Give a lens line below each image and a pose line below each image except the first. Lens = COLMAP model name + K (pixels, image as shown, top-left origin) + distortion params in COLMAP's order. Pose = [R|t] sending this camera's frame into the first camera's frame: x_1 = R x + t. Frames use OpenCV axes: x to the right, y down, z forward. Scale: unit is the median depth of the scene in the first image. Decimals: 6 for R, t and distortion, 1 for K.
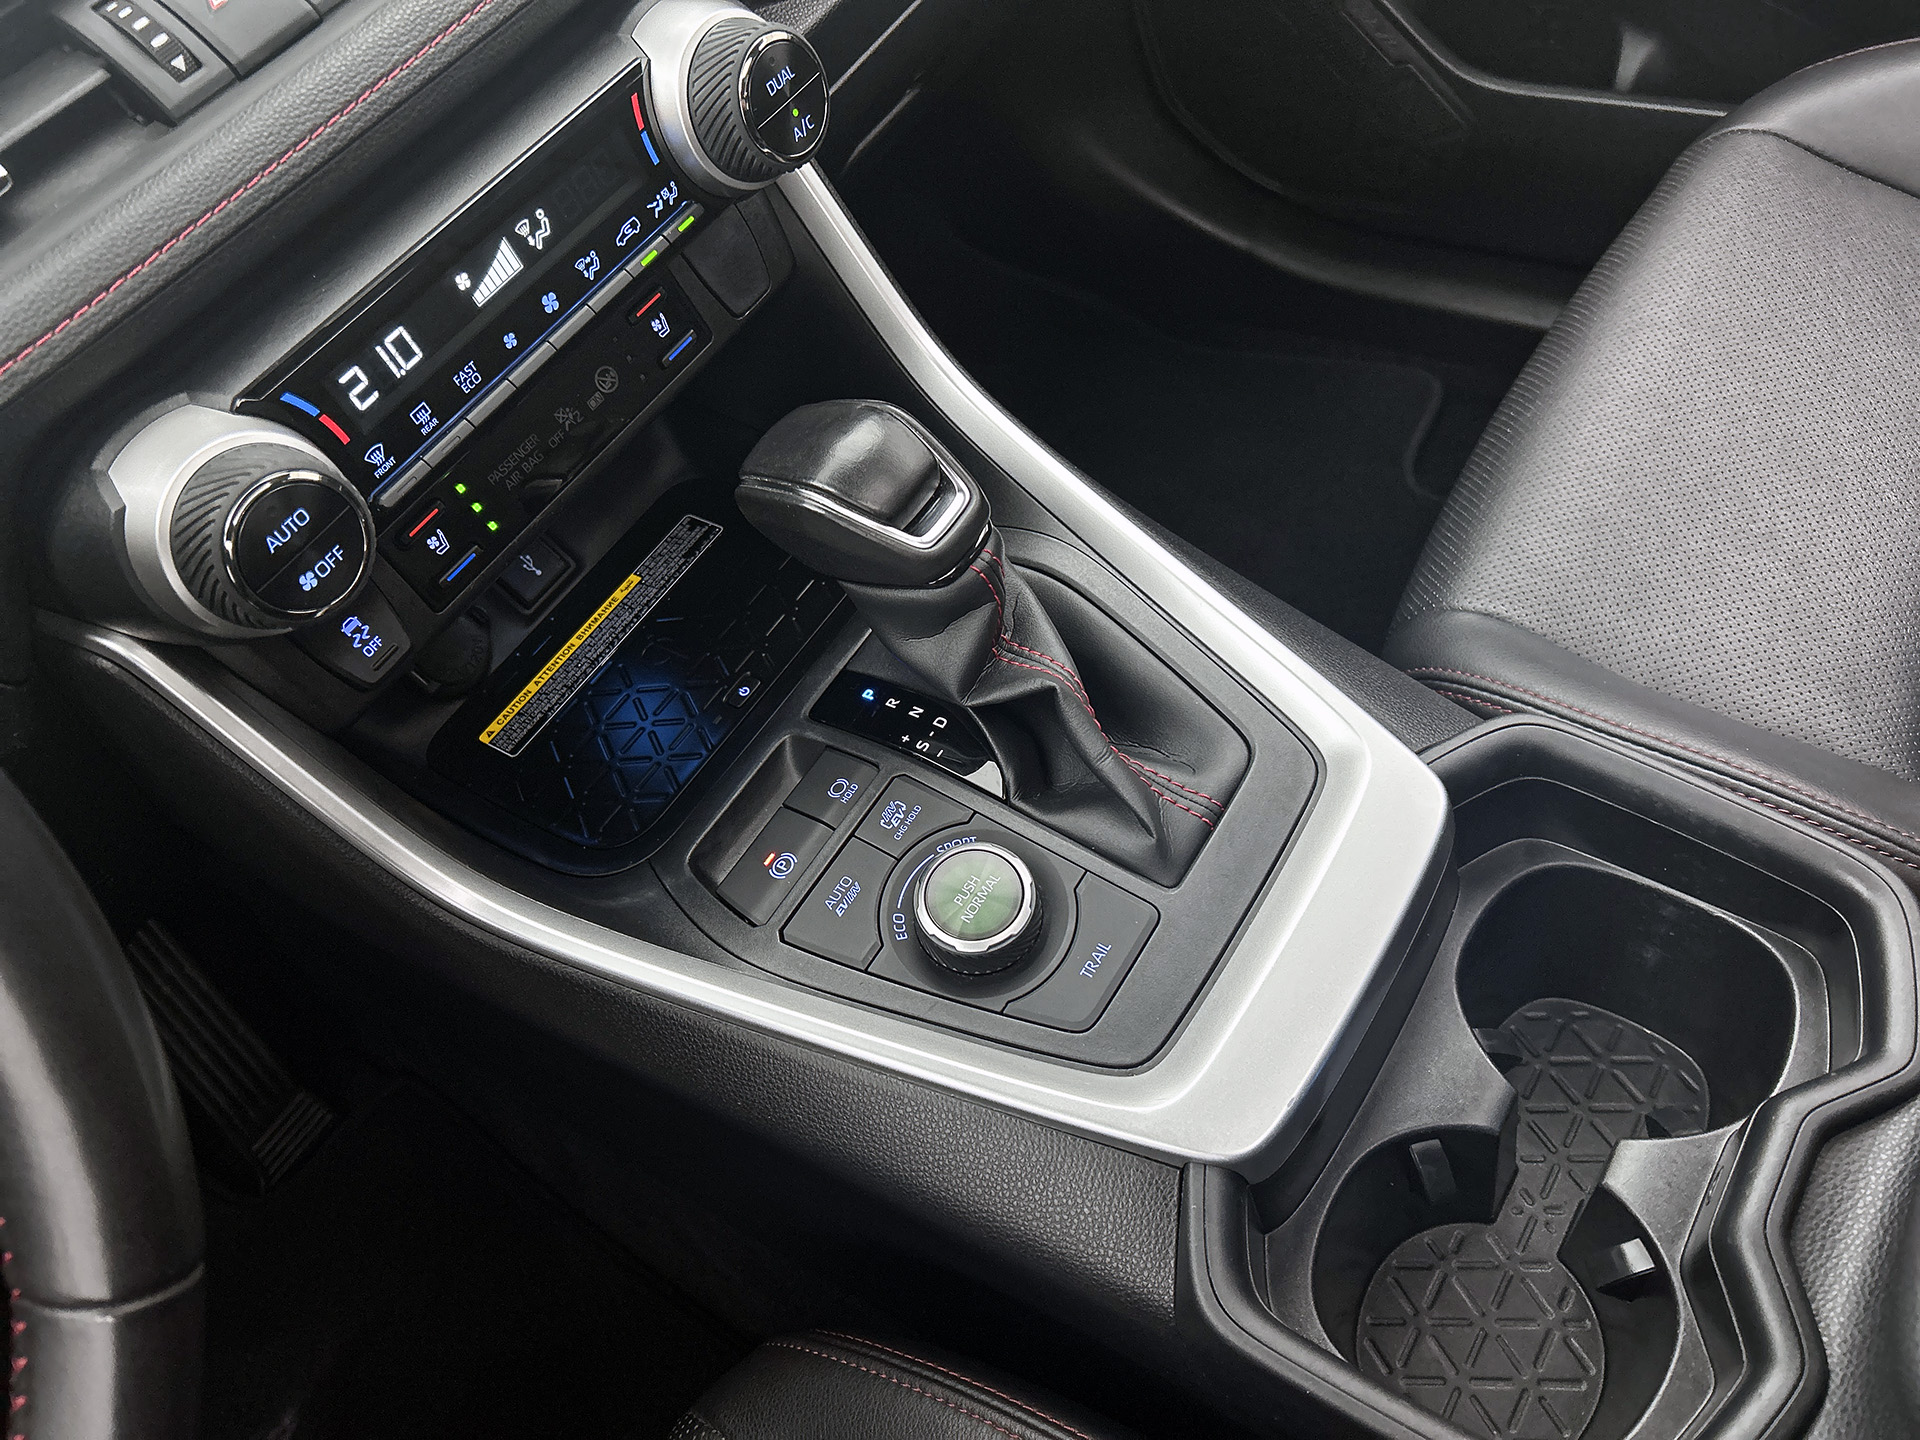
lens RADIAL K [[1462.1, 0, 958.2], [0, 1462.1, 723.1], [0, 0, 1]] dist [0.057977, -0.082385]
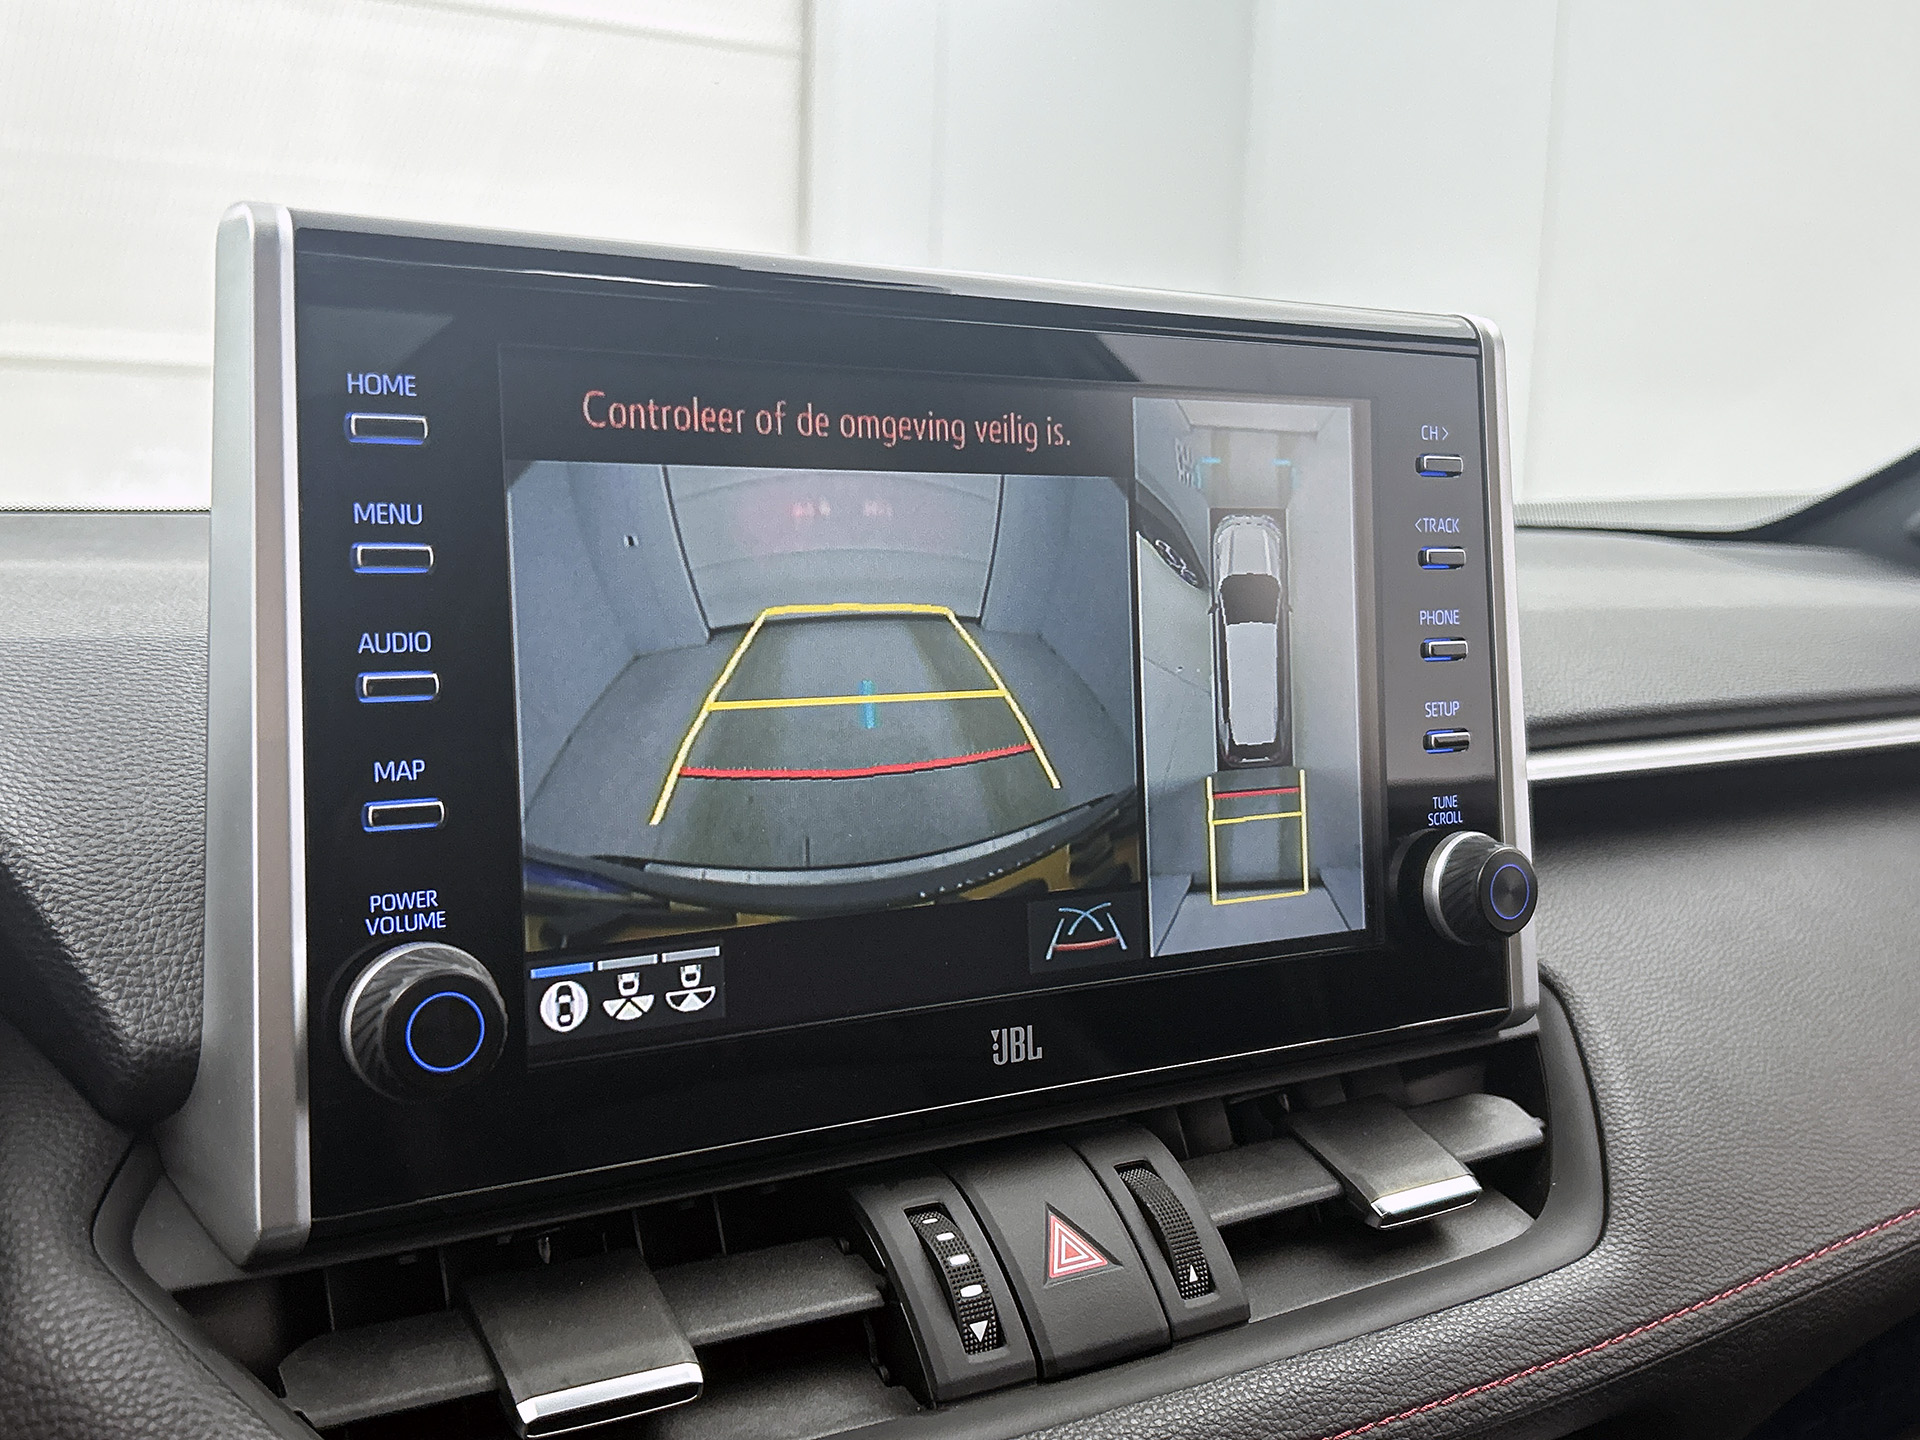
lens RADIAL K [[1977.9, 0, 950.0], [0, 1977.9, 708.6], [0, 0, 1]] dist [0.061535, 0.000000]
pose [[0.890668, 0.288253, -0.351597, -0.247201], [-0.450380, 0.665160, -0.595583, -0.069815], [0.062190, 0.688819, 0.722261, 0.113956]]
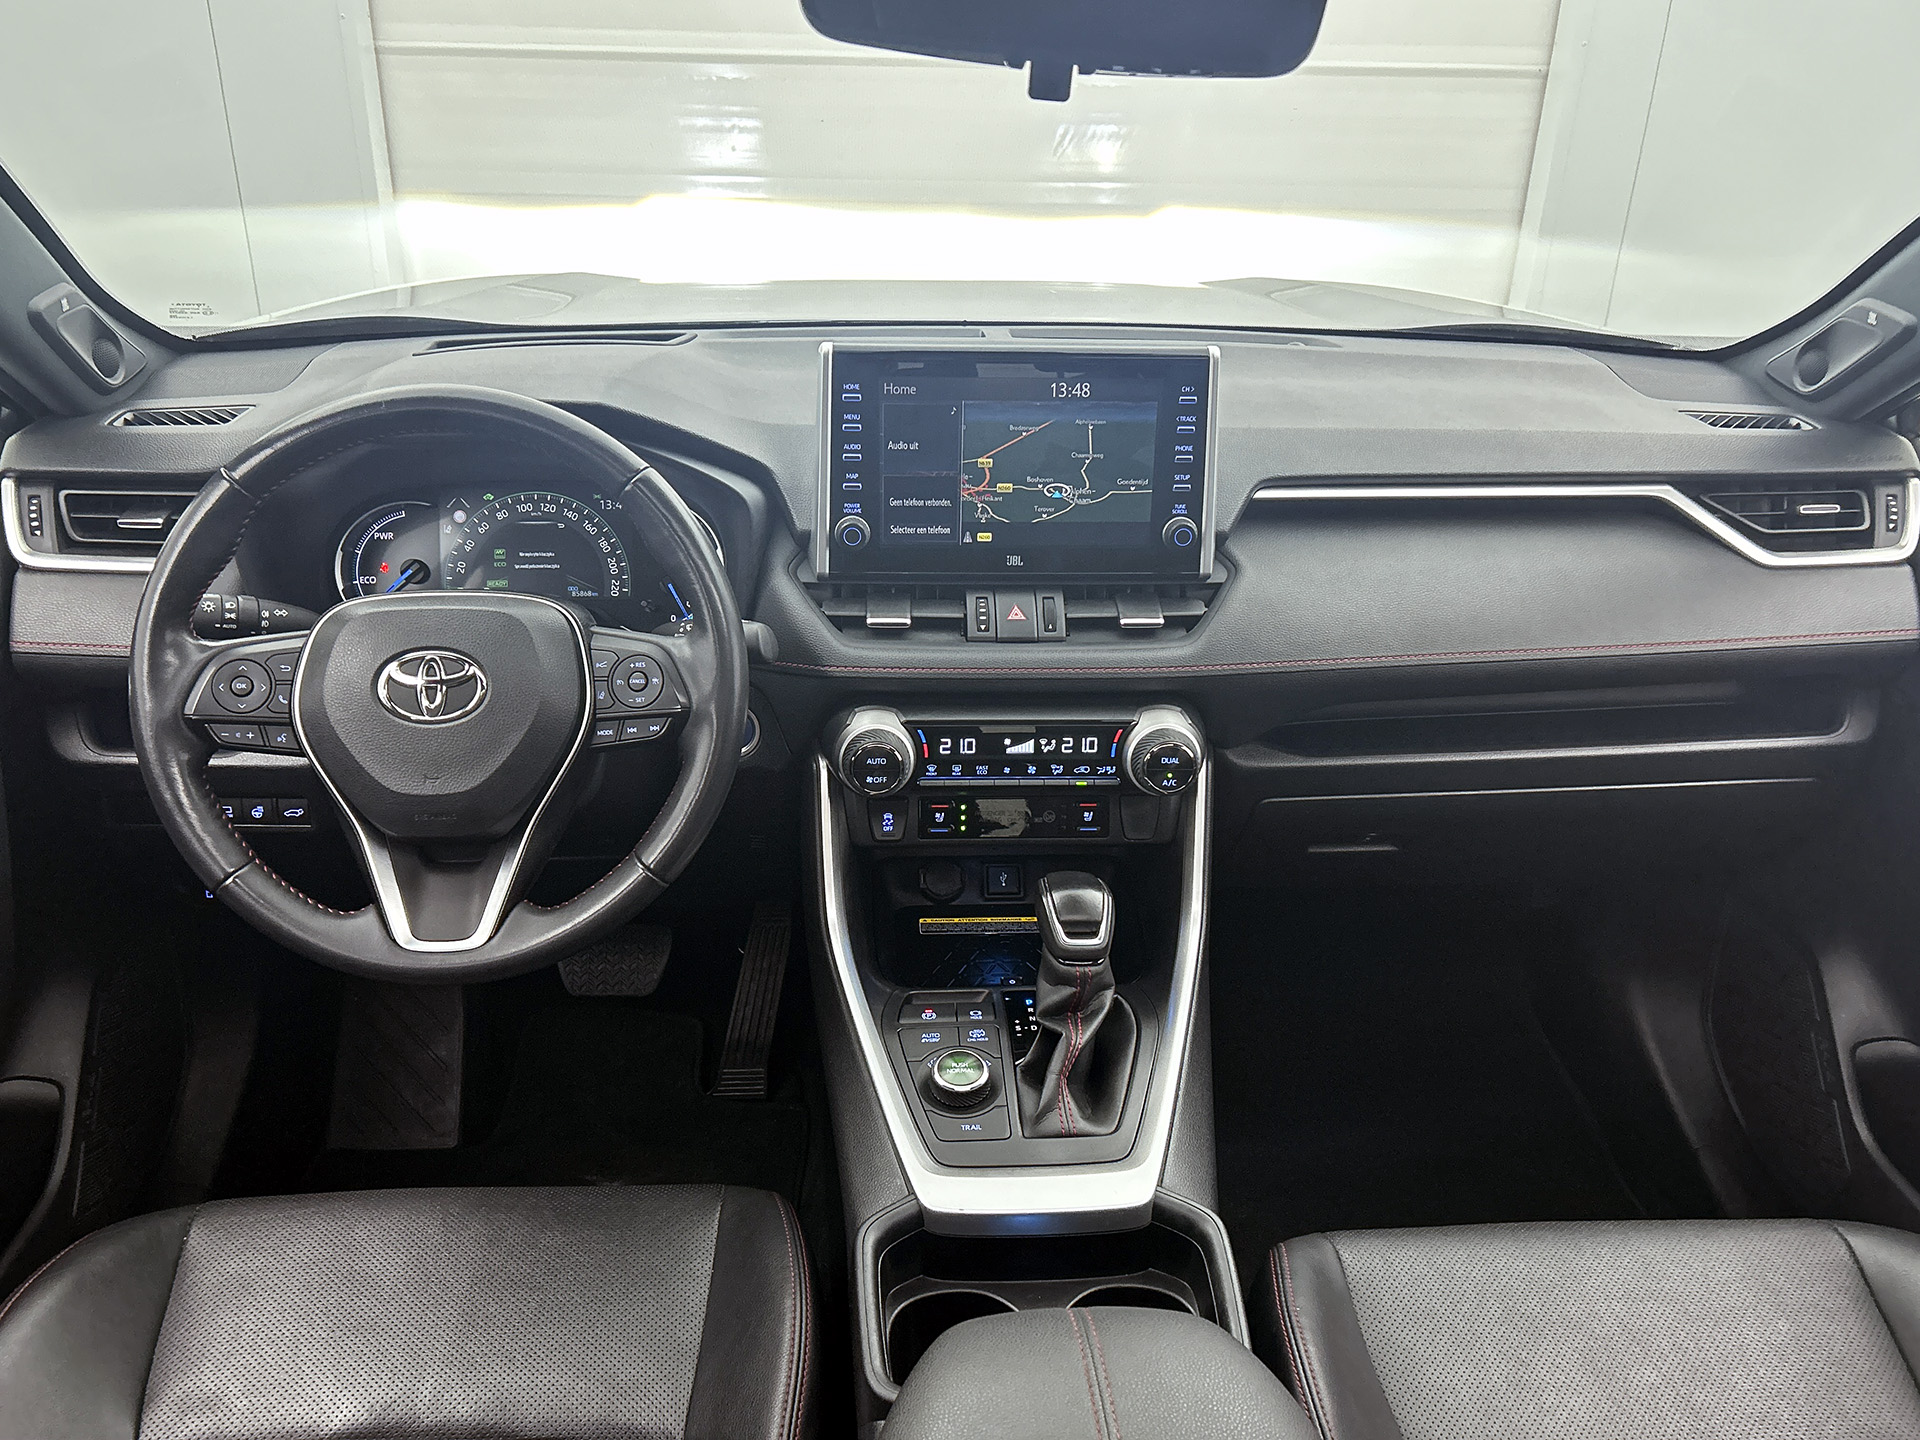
lens RADIAL K [[1561.8, 0, 943.7], [0, 1561.8, 721.0], [0, 0, 1]] dist [0.061159, -0.057385]
pose [[0.589468, 0.534738, -0.605461, 1.065858], [-0.719828, 0.687852, -0.093309, -0.000696], [0.366572, 0.490831, 0.790386, -1.030493]]
